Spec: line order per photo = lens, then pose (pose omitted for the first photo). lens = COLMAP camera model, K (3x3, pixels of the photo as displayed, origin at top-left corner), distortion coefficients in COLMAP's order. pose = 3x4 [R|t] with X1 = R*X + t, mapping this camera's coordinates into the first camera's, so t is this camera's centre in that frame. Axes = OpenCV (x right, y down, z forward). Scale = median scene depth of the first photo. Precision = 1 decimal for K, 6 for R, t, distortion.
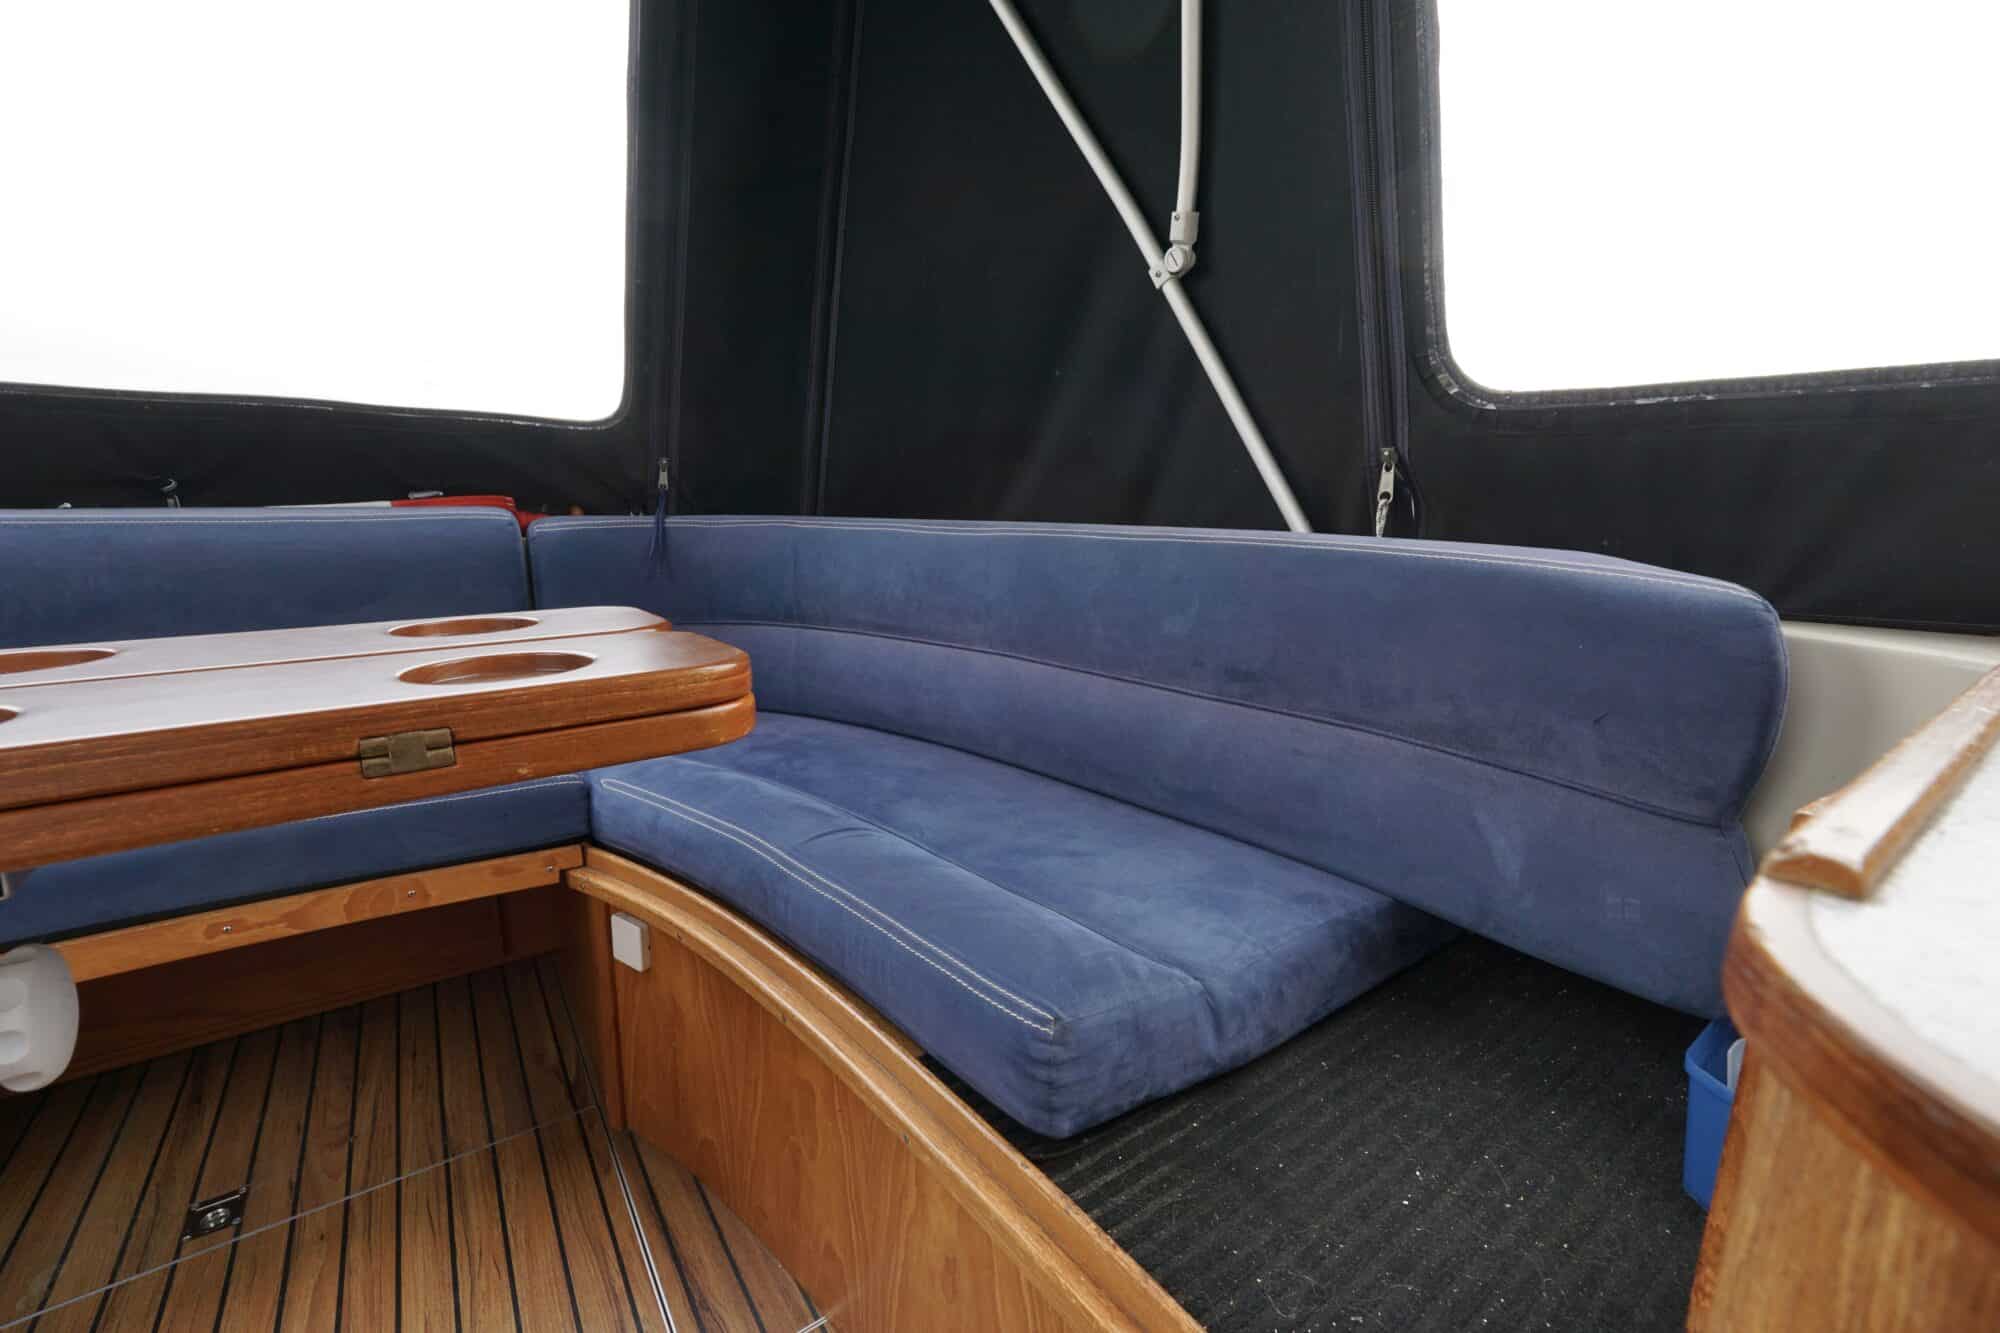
lens RADIAL K [[846.7, 0, 1000.0], [0, 846.7, 666.5], [0, 0, 1]] dist [-0.014586, 0.008672]
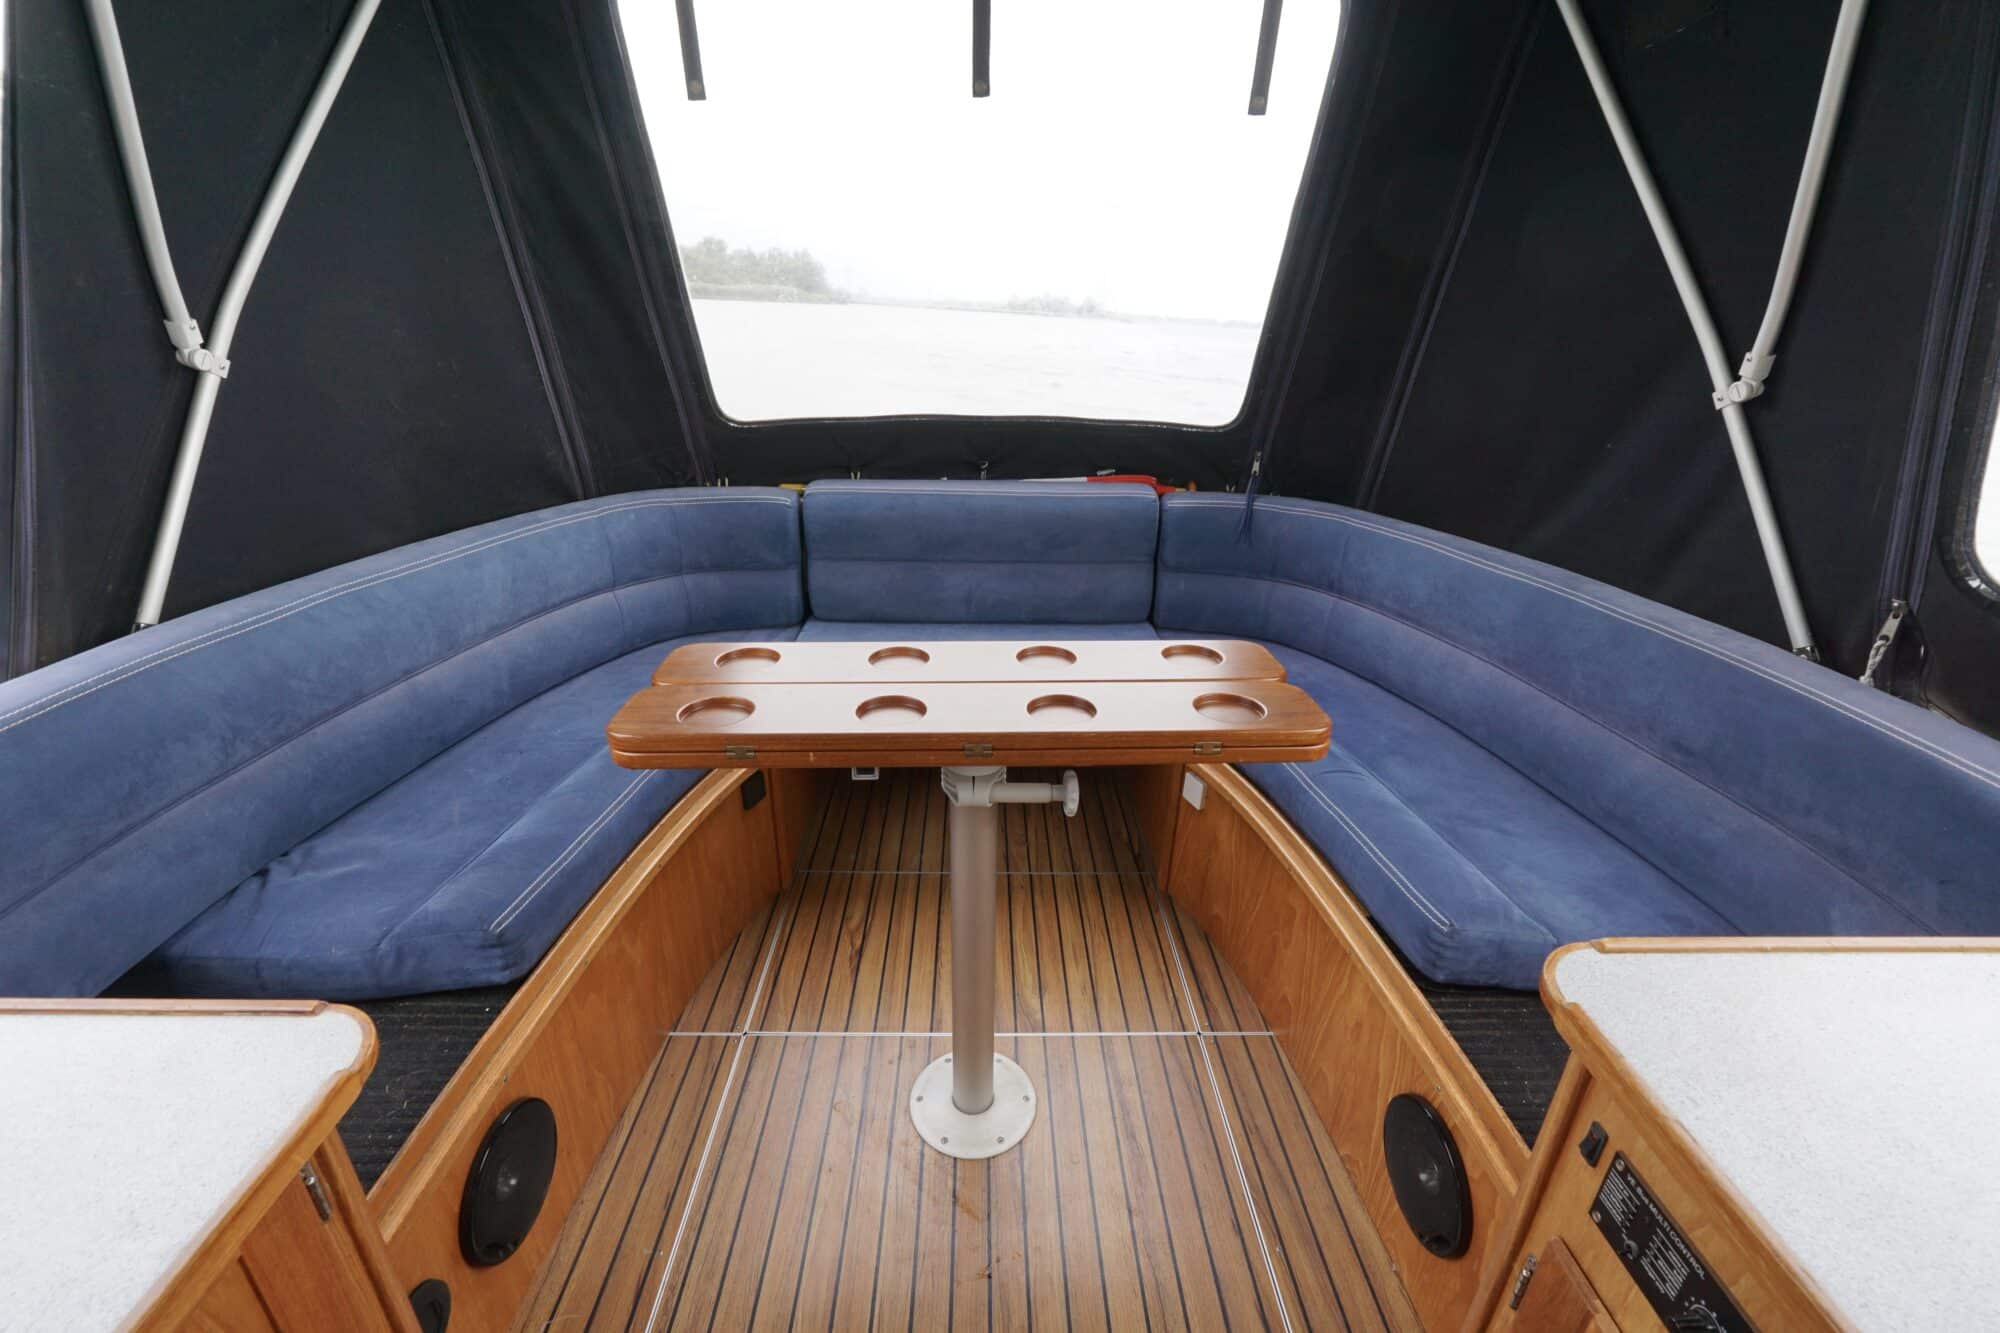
lens RADIAL K [[846.7, 0, 1000.0], [0, 846.7, 666.5], [0, 0, 1]] dist [-0.014586, 0.008672]
pose [[0.831444, 0.226502, -0.507343, 0.033955], [-0.126578, 0.966339, 0.223981, -0.259876], [0.540998, -0.122009, 0.832127, -0.622975]]
